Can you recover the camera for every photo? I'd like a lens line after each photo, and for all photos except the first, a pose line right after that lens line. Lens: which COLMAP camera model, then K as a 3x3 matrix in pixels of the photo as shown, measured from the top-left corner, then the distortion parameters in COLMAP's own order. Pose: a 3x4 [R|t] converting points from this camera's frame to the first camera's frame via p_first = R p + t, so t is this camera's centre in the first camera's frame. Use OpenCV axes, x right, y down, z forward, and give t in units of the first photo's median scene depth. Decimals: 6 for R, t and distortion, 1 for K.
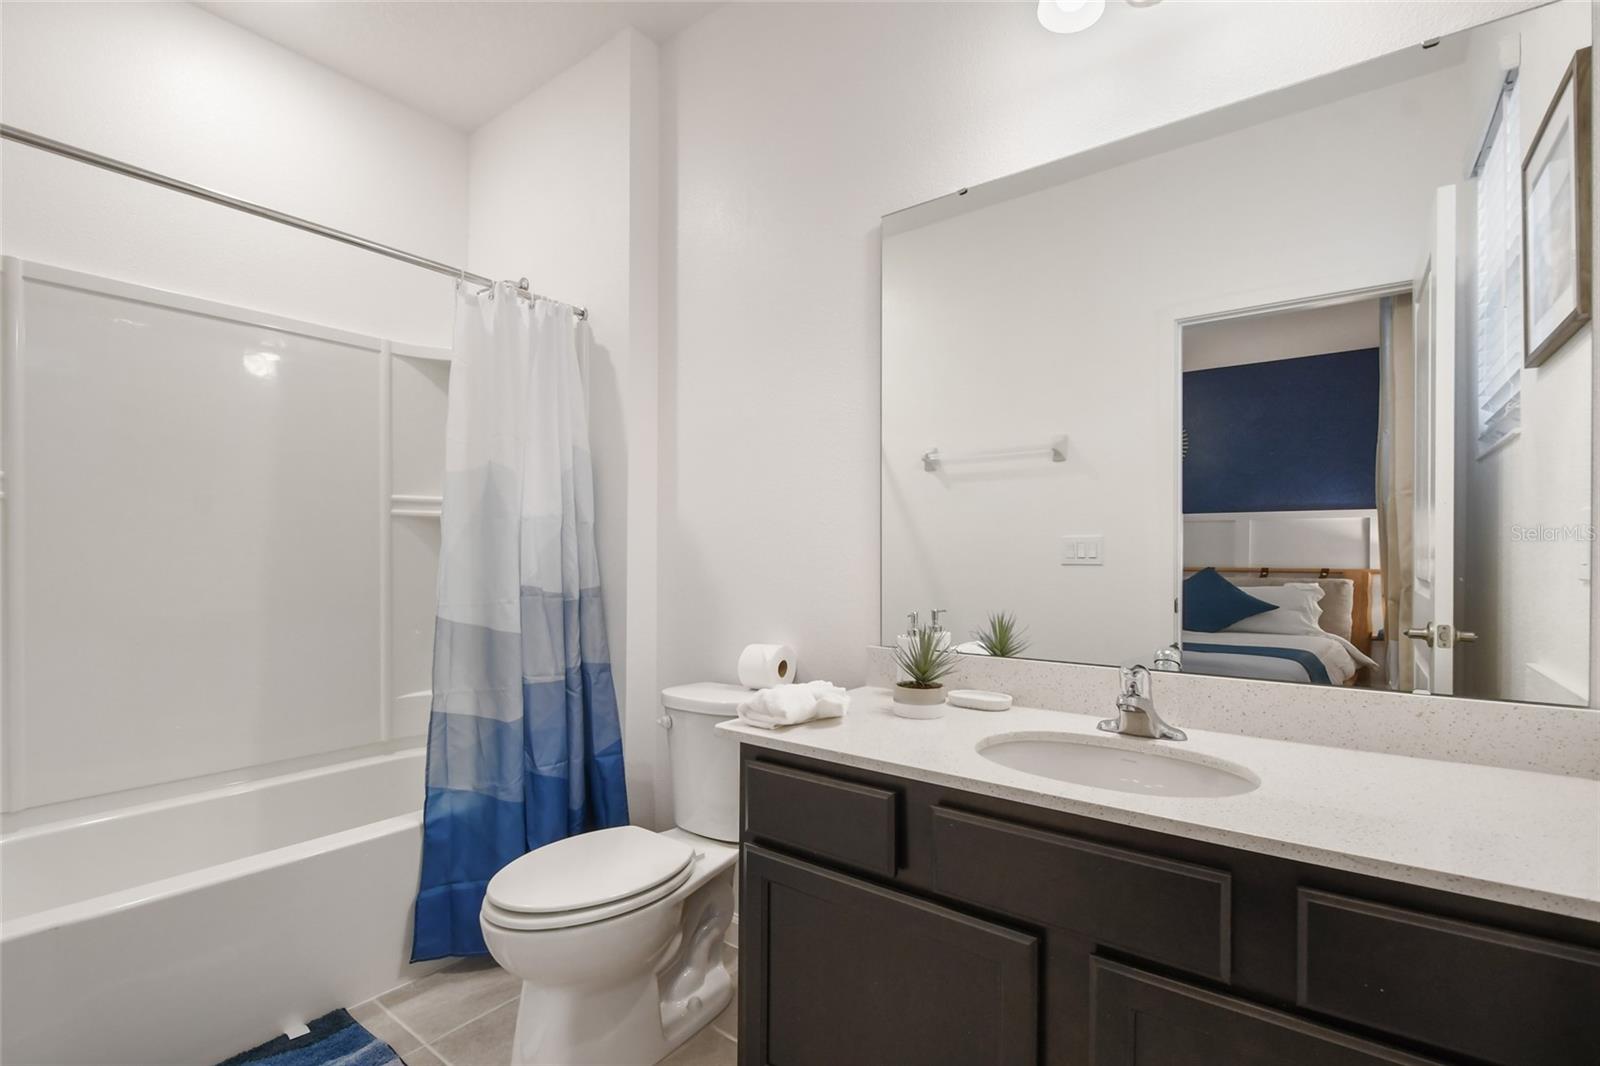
lens RADIAL K [[725.1, 0, 795.5], [0, 725.1, 544.8], [0, 0, 1]] dist [-0.001151, 0.000703]
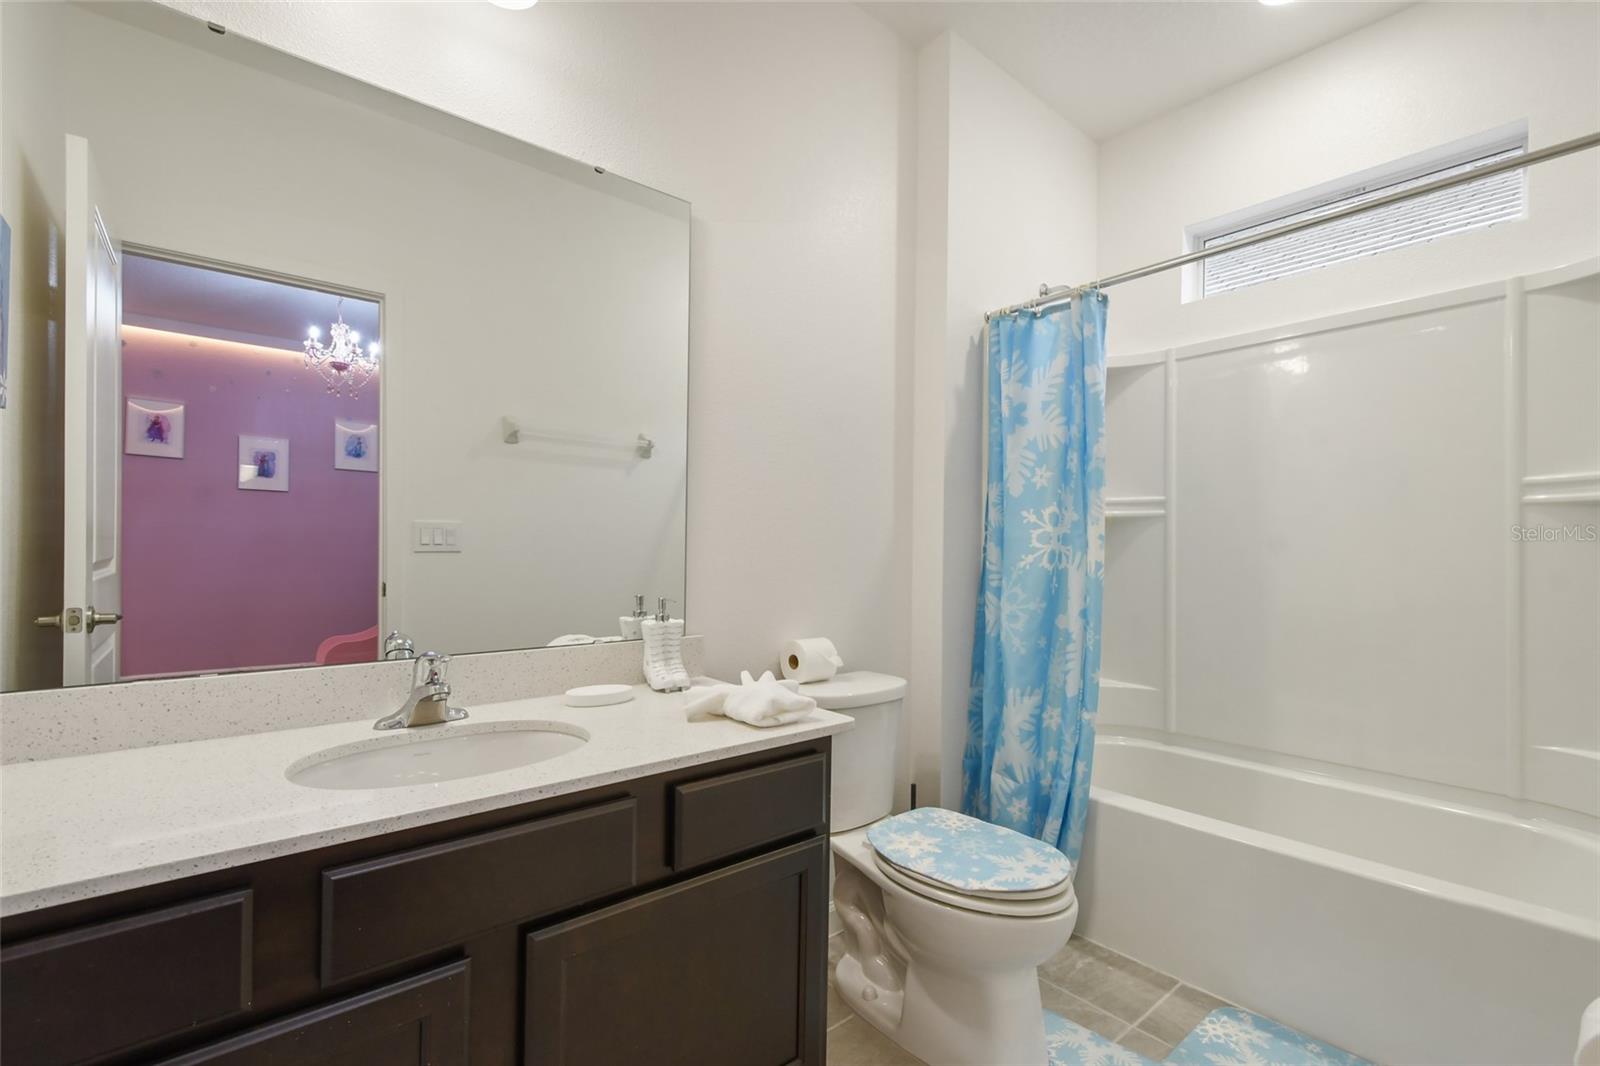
lens RADIAL K [[718.0, 0, 800.0], [0, 718.0, 533.0], [0, 0, 1]] dist [0.027062, -0.000008]
pose [[0.233873, 0.010312, 0.972212, -0.364435], [-0.014866, 0.999865, -0.007030, 0.005050], [-0.972153, -0.012809, 0.233995, 0.290515]]
